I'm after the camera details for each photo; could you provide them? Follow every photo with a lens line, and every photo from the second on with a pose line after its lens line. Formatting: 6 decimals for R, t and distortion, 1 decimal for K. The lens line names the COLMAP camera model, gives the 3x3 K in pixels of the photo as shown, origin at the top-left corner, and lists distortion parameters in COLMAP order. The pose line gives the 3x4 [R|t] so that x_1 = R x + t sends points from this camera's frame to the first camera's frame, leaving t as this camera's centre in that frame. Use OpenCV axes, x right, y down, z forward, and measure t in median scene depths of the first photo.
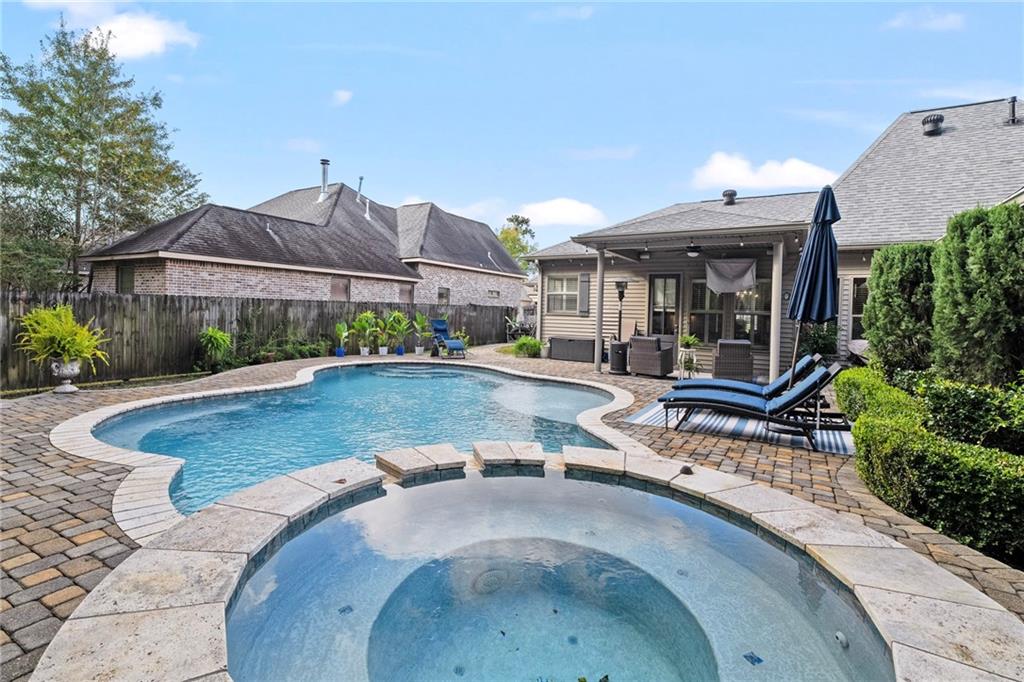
lens RADIAL K [[483.7, 0, 510.6], [0, 483.7, 321.3], [0, 0, 1]] dist [-0.000061, -0.000250]
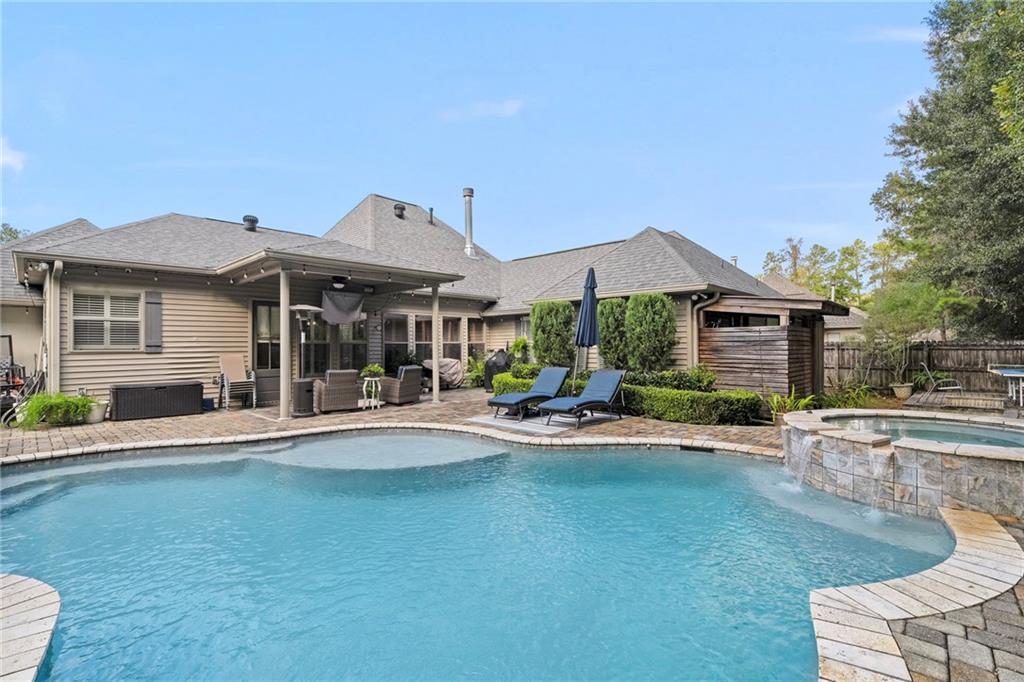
lens RADIAL K [[455.0, 0, 512.0], [0, 455.0, 341.0], [0, 0, 1]] dist [-0.001763, -0.000063]
pose [[0.230354, -0.020514, 0.972891, -0.394892], [0.033829, 0.999342, 0.013062, -0.019406], [-0.972519, 0.029903, 0.230896, 0.363955]]
